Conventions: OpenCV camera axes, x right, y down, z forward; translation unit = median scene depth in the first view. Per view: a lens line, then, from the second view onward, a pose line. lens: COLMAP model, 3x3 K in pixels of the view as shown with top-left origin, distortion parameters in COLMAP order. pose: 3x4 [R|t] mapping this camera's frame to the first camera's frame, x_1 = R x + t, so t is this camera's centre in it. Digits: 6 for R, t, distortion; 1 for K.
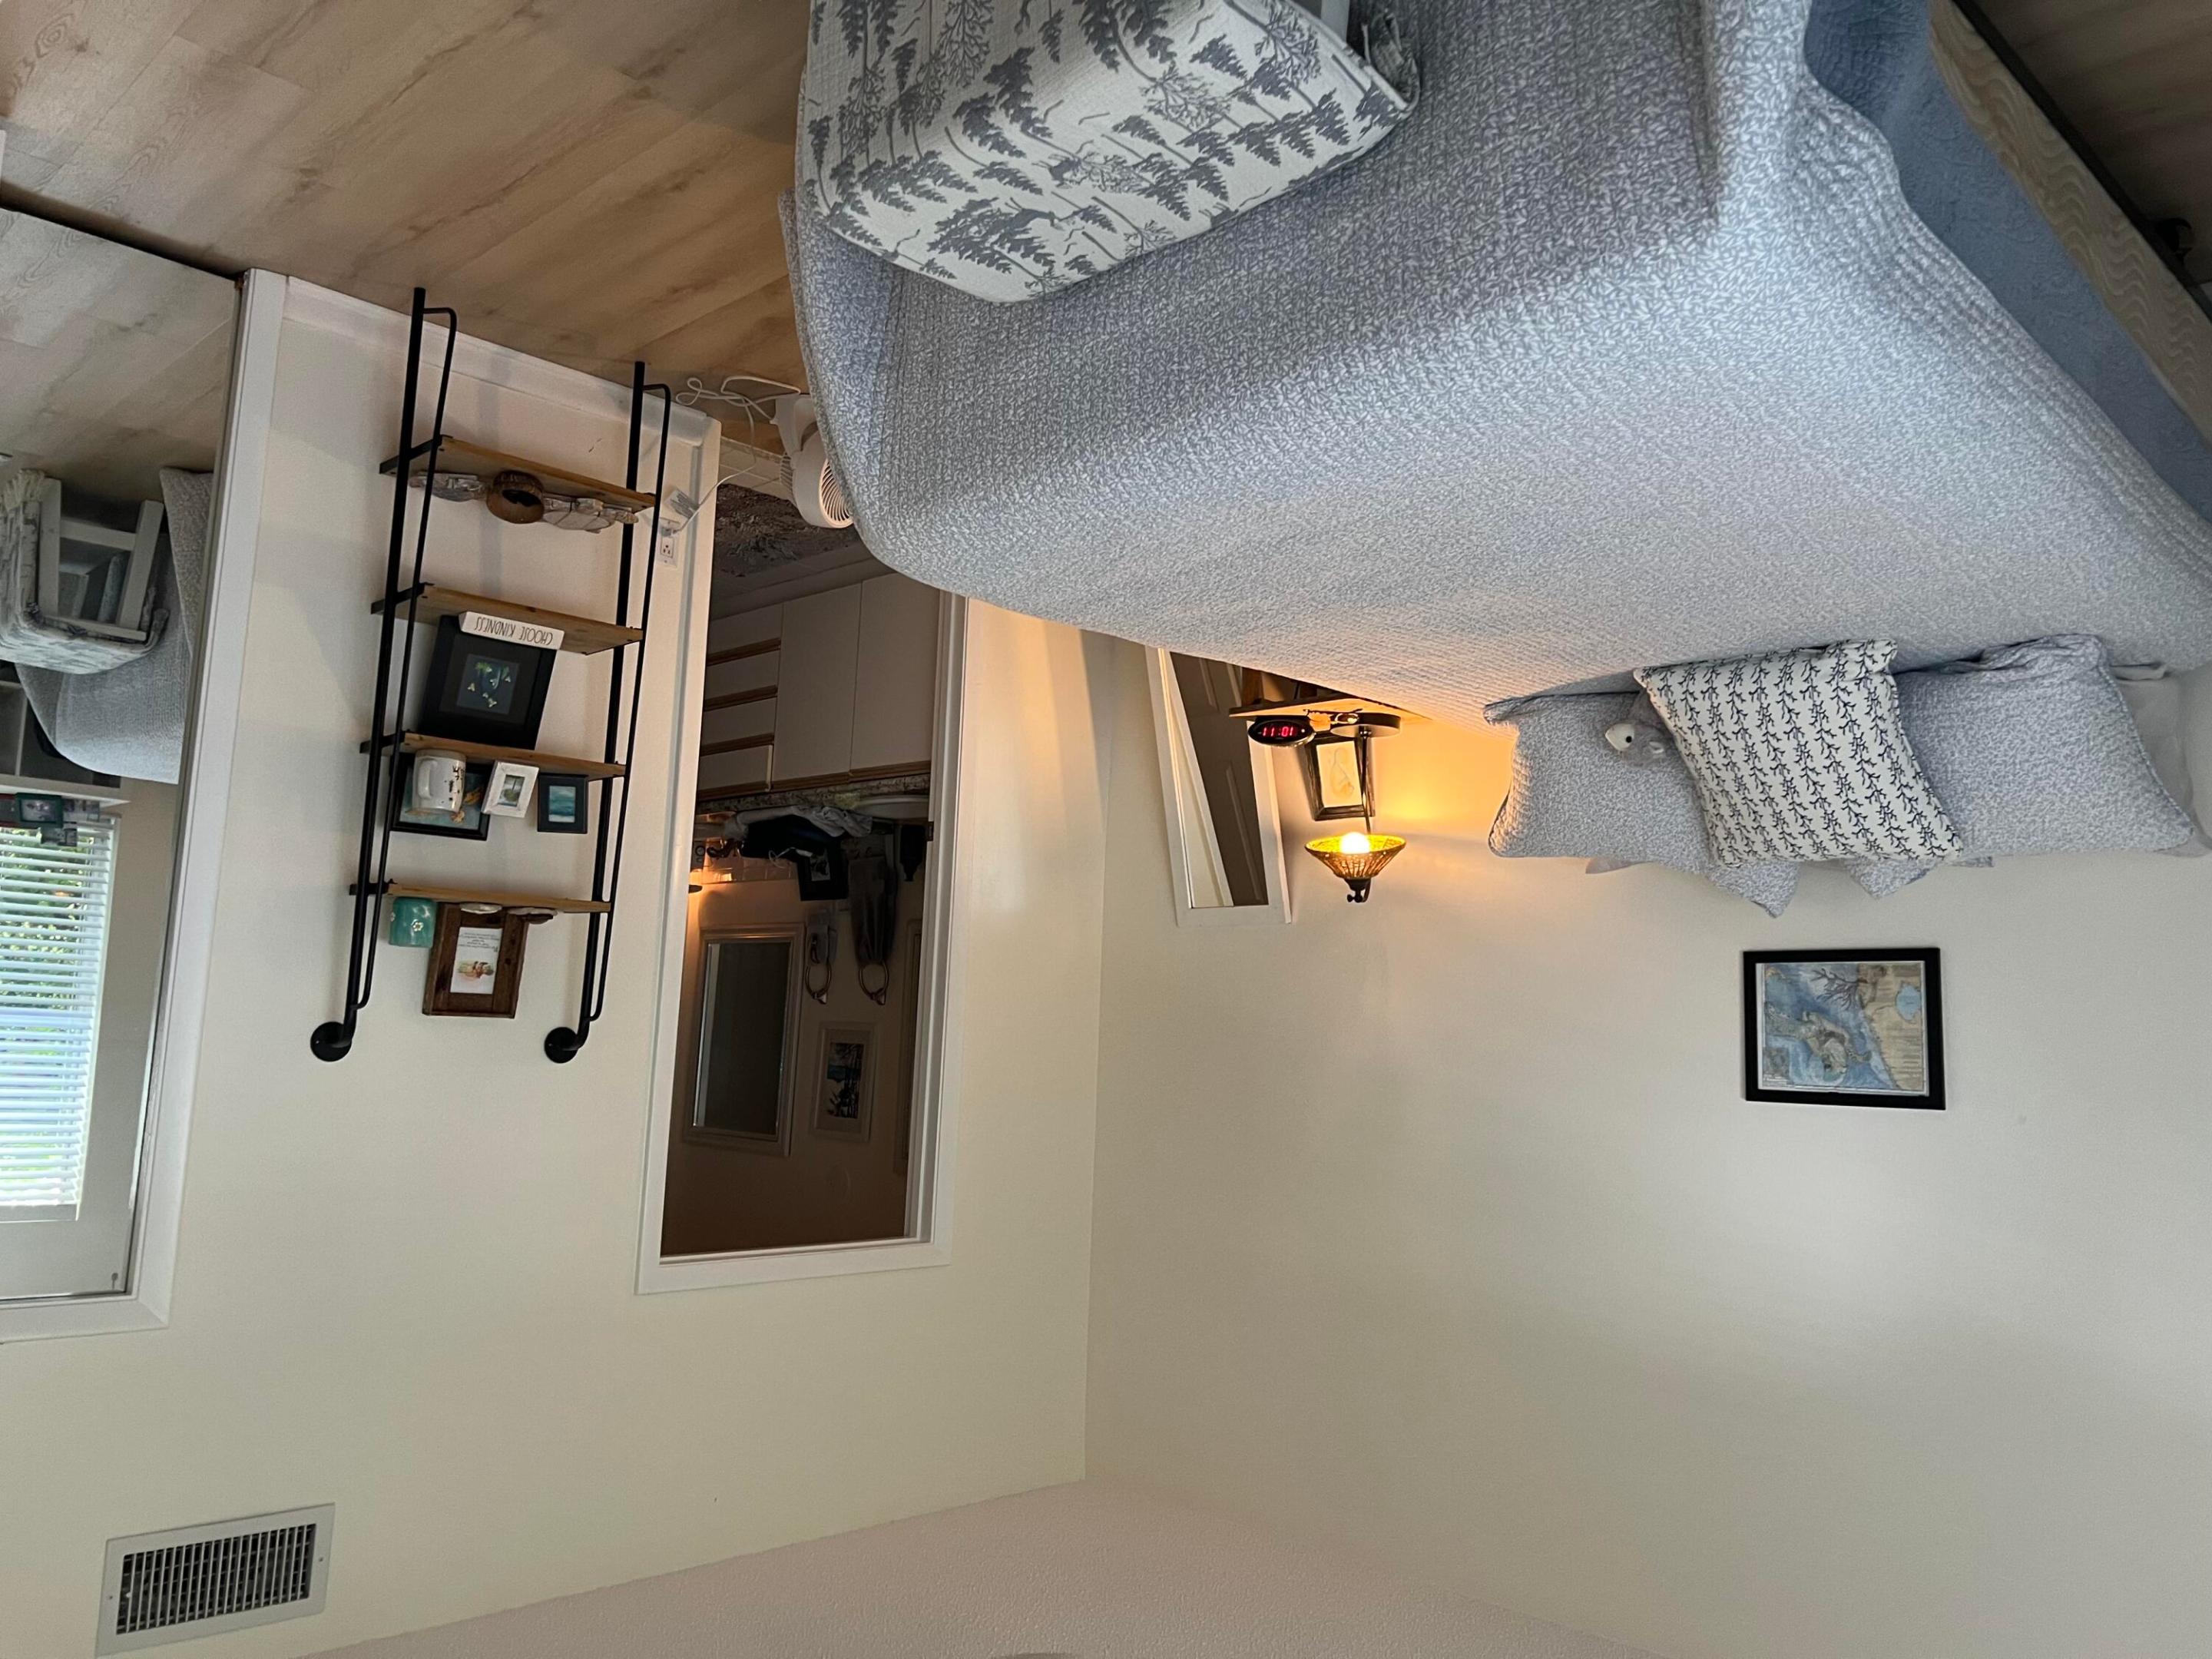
lens RADIAL K [[1647.0, 0, 1073.2], [0, 1647.0, 818.8], [0, 0, 1]] dist [-0.003295, -0.004005]
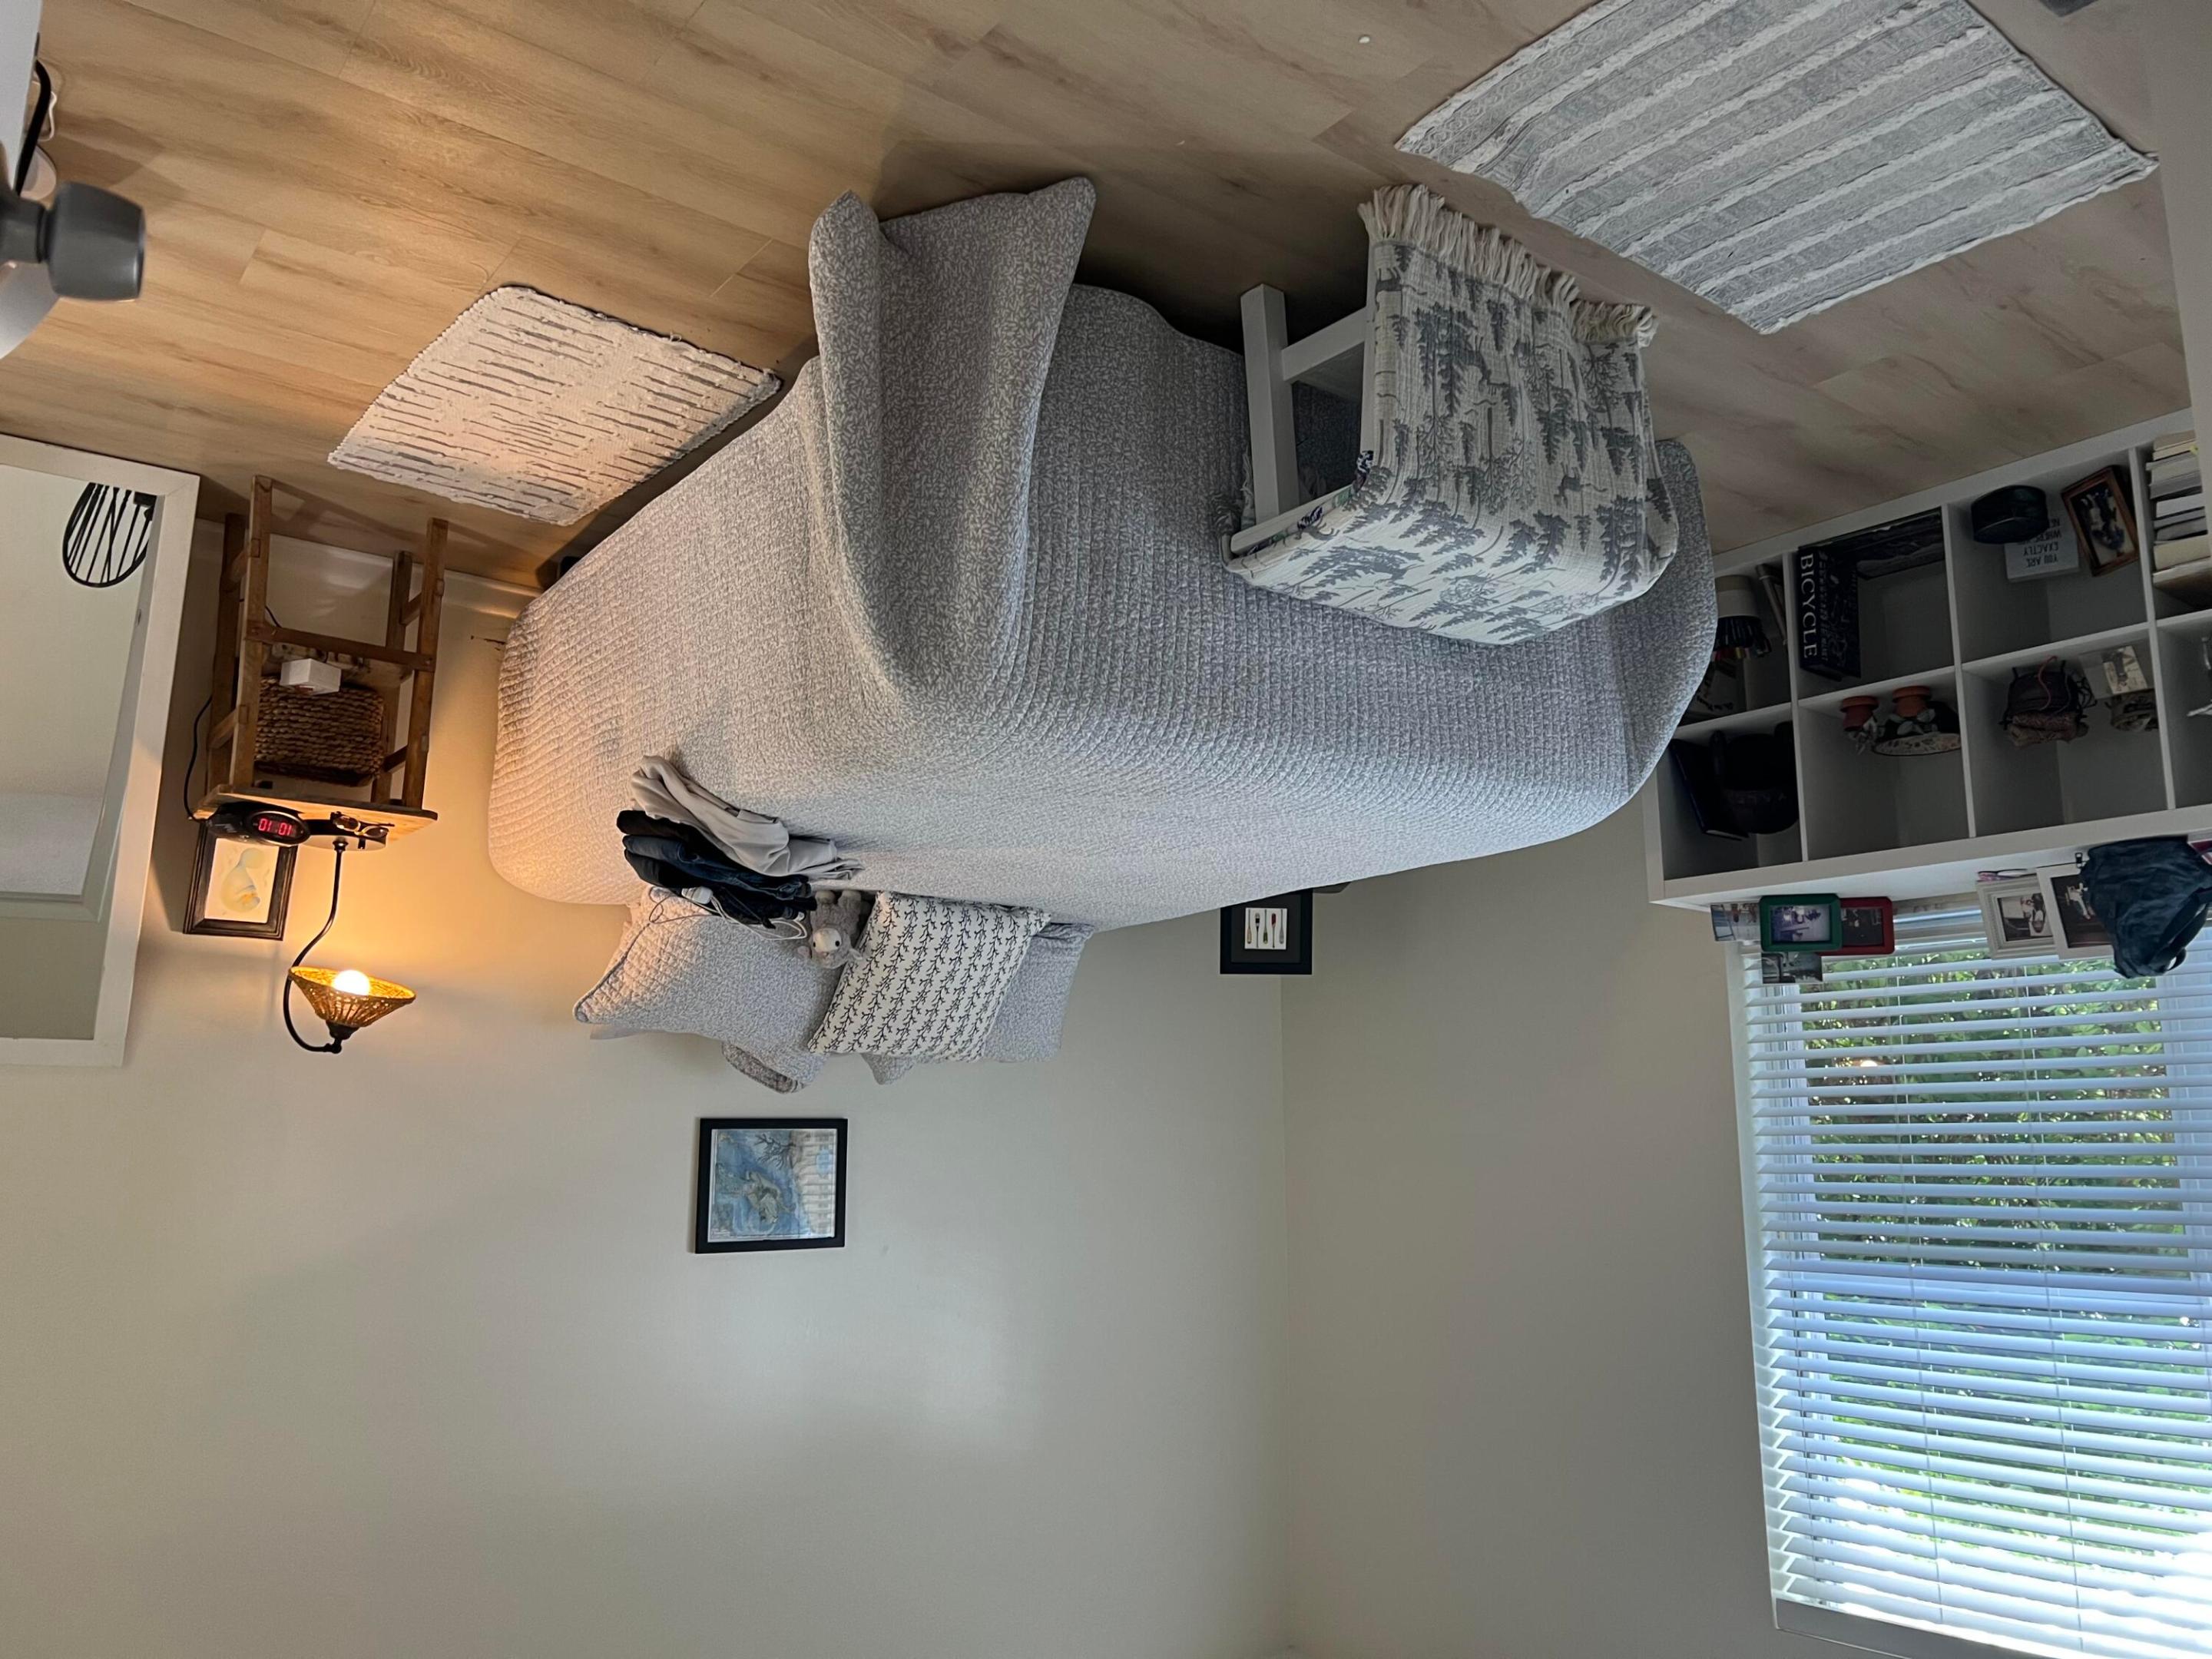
lens RADIAL K [[1654.6, 0, 1106.0], [0, 1654.6, 829.5], [0, 0, 1]] dist [0.055174, -0.001417]
pose [[0.151394, 0.155734, 0.976129, -0.731099], [-0.127770, 0.982310, -0.136903, 0.007614], [-0.980181, -0.103994, 0.168614, 0.590769]]
